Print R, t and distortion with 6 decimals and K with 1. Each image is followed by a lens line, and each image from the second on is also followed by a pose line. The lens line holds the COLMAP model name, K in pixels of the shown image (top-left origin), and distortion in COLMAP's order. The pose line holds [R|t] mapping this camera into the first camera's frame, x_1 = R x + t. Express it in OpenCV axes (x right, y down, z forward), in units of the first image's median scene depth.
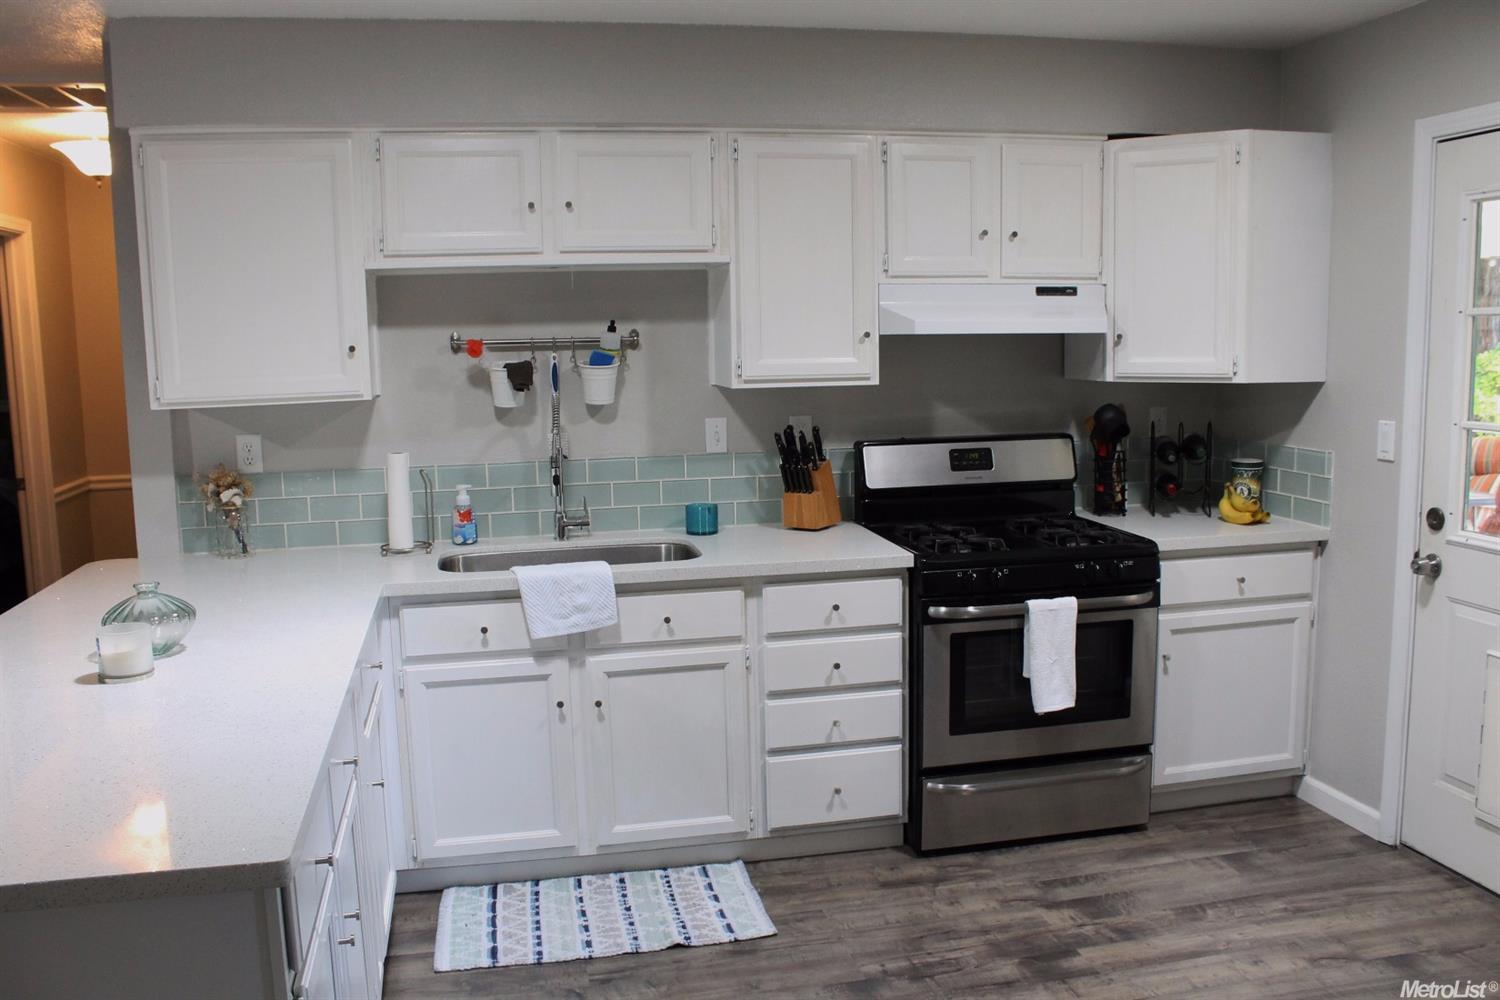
lens RADIAL K [[1271.3, 0, 750.0], [0, 1271.3, 500.0], [0, 0, 1]] dist [-0.158732, 0.141972]
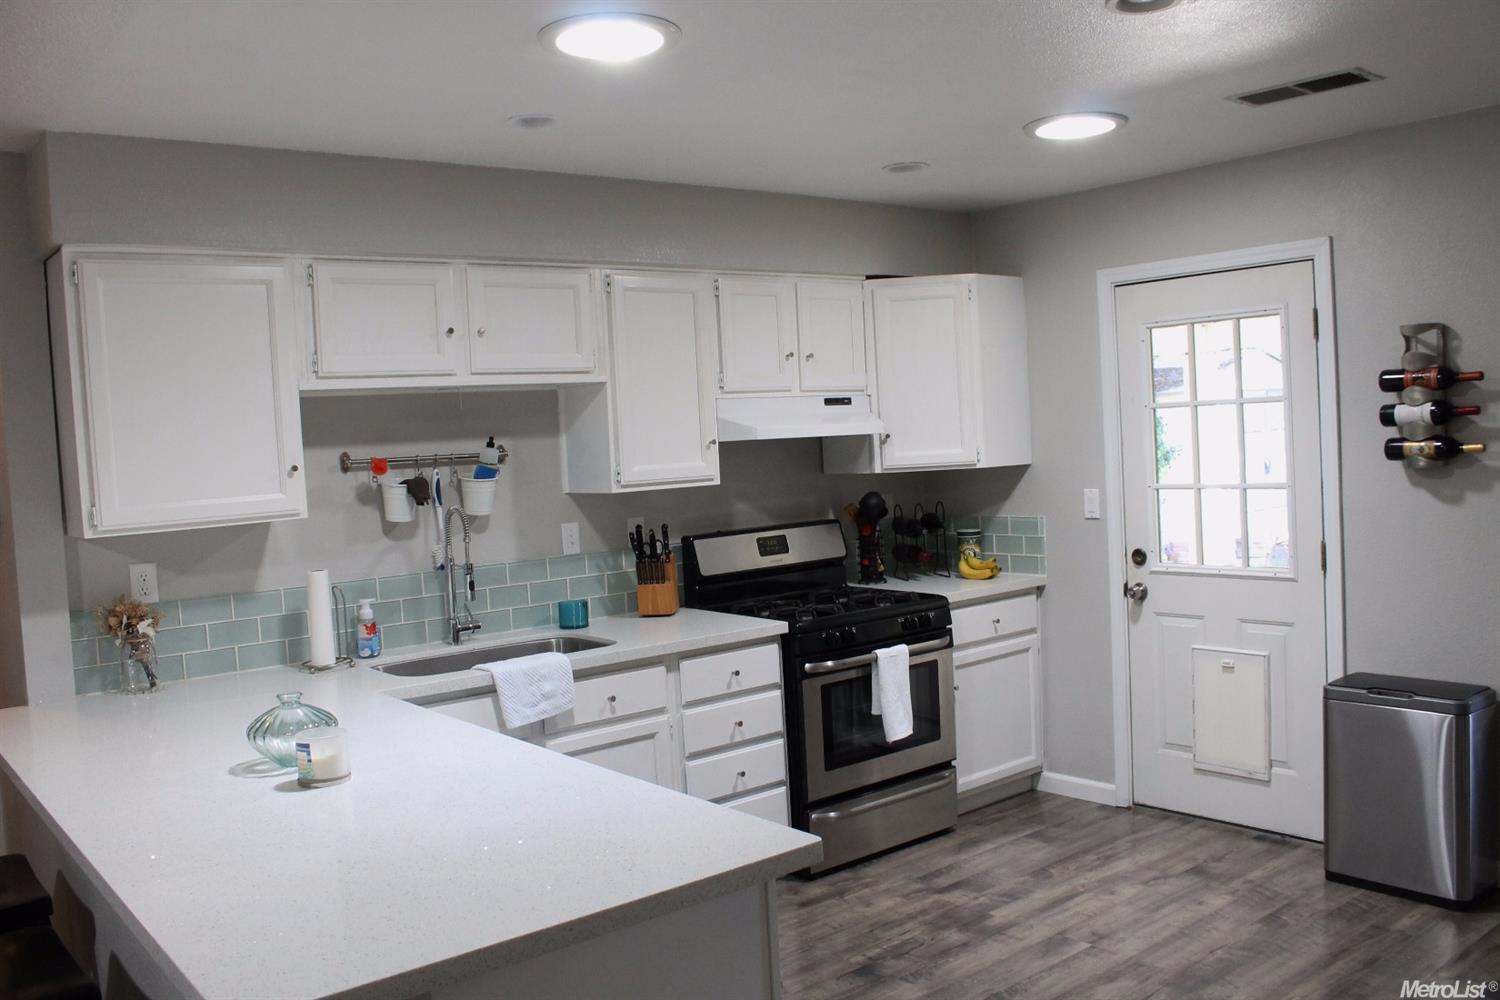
lens RADIAL K [[1271.3, 0, 750.0], [0, 1271.3, 500.0], [0, 0, 1]] dist [-0.158732, 0.141972]
pose [[0.893880, -0.051745, 0.445310, -0.414454], [0.096271, 0.992299, -0.077941, 0.018216], [-0.437848, 0.112540, 0.891978, -0.058783]]
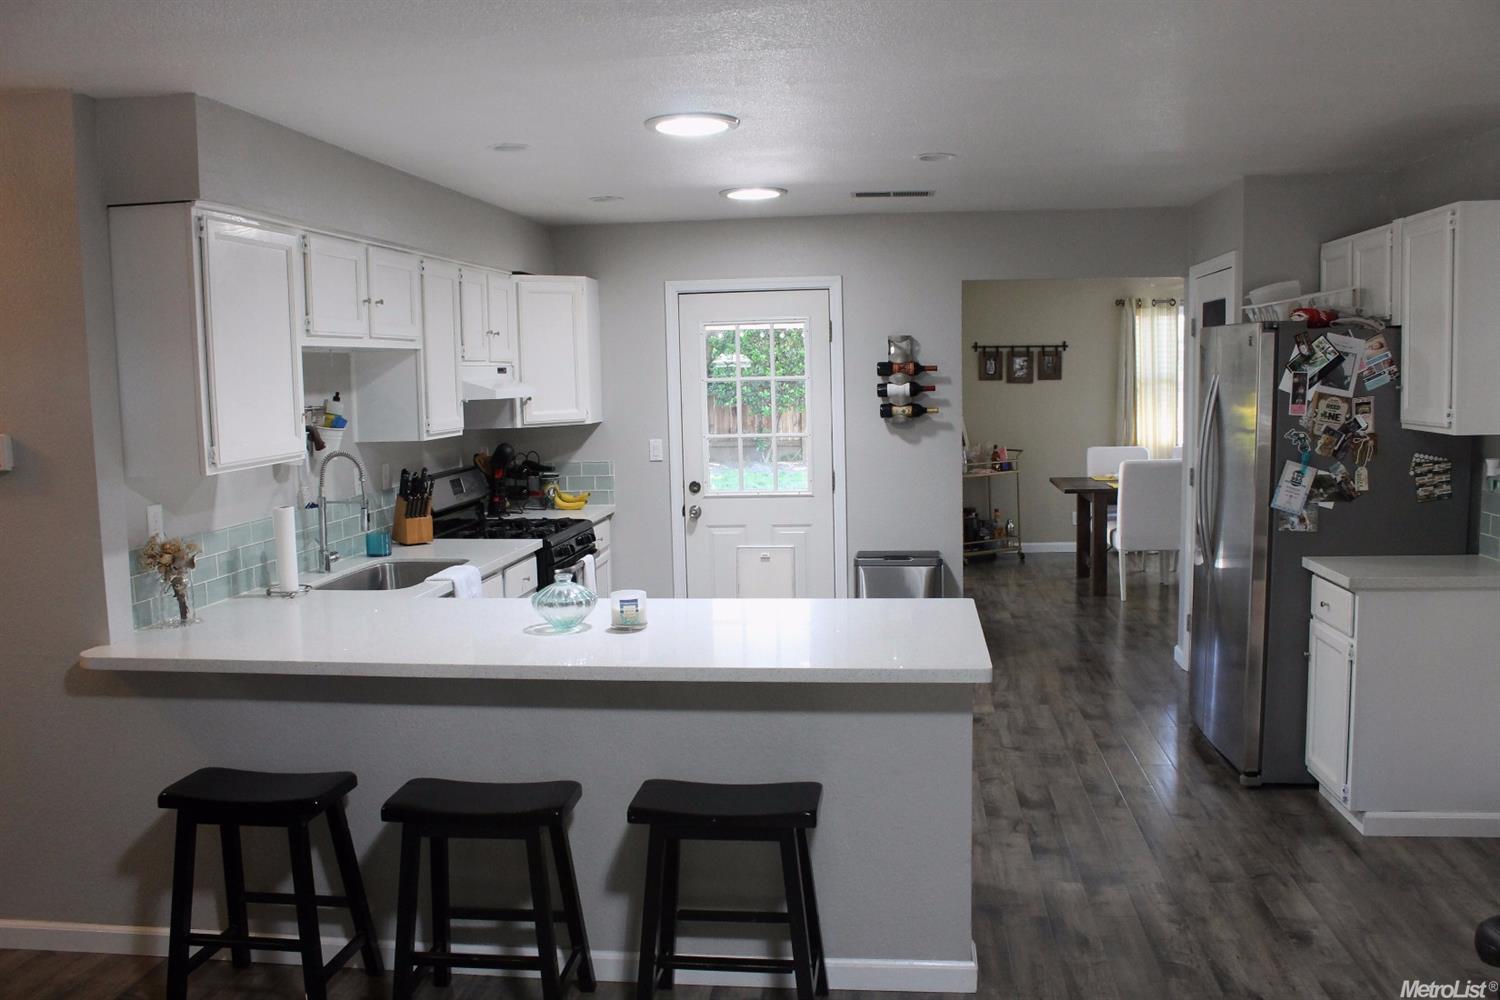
lens RADIAL K [[1271.3, 0, 750.0], [0, 1271.3, 500.0], [0, 0, 1]] dist [-0.158732, 0.141972]
pose [[0.330257, -0.084897, 0.940065, -1.200063], [0.144456, 0.988760, 0.038545, -0.026660], [-0.932772, 0.123068, 0.338808, 0.225275]]
